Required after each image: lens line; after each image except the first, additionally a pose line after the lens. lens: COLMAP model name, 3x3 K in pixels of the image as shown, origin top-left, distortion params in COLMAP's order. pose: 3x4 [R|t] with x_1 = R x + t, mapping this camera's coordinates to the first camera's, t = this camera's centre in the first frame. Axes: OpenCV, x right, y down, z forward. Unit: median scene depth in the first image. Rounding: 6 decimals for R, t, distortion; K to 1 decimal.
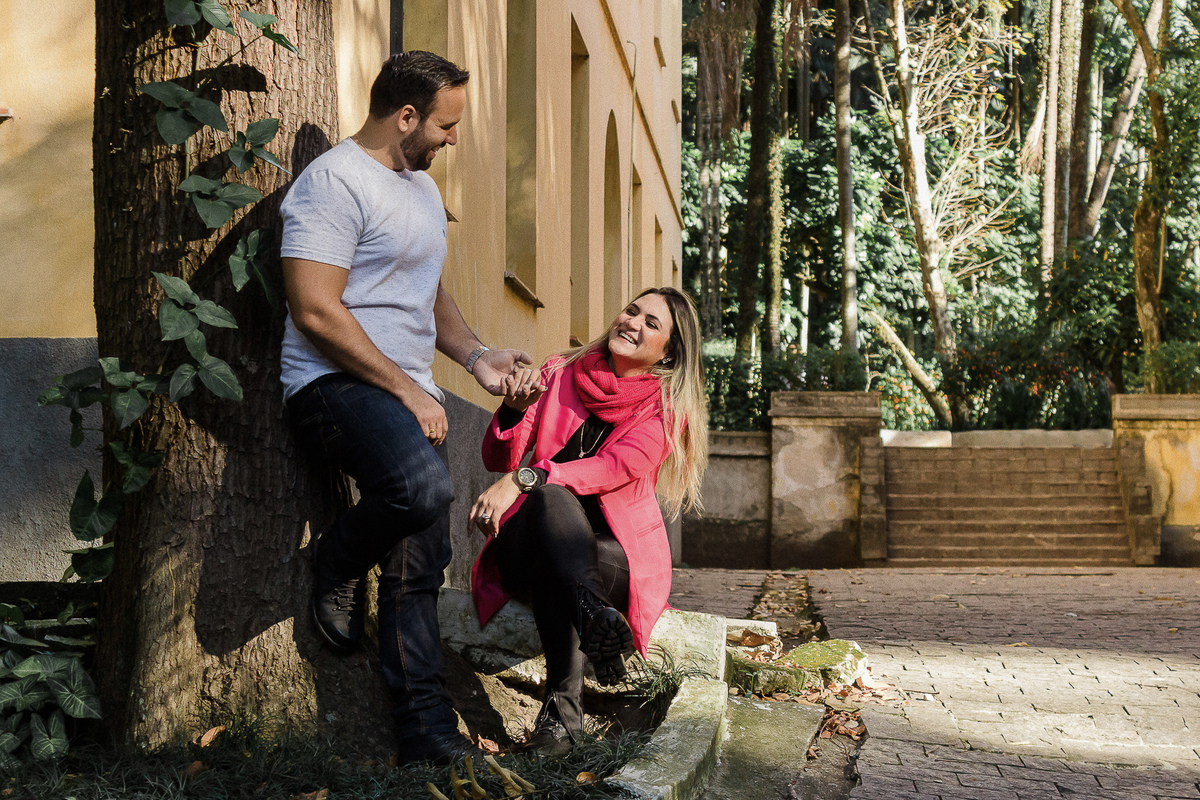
lens RADIAL K [[2698.2, 0, 599.9], [0, 2698.2, 402.9], [0, 0, 1]] dist [-0.027289, 0.000000]
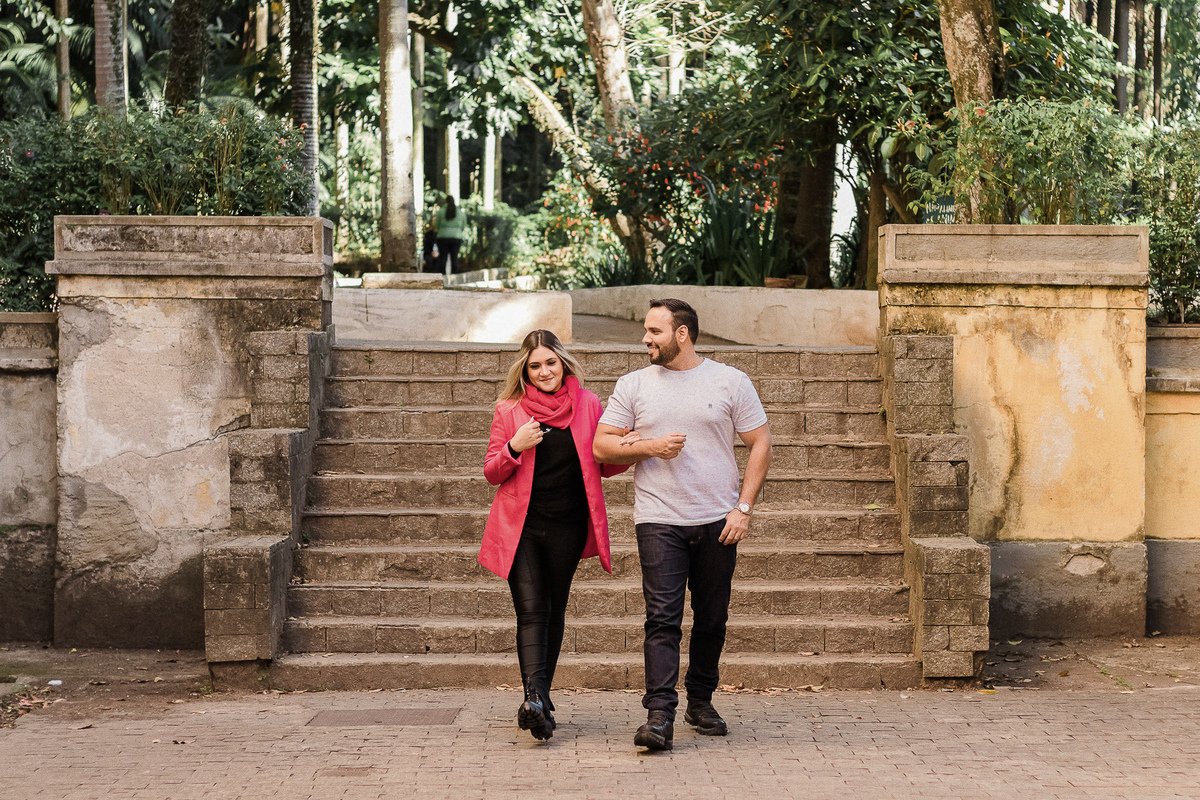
lens RADIAL K [[2933.9, 0, 600.7], [0, 2933.9, 398.0], [0, 0, 1]] dist [0.015555, 0.000000]
pose [[0.997246, -0.002001, 0.074134, 0.114076], [-0.002594, 0.998083, 0.061838, -0.004239], [-0.074115, -0.061860, 0.995329, 0.552196]]
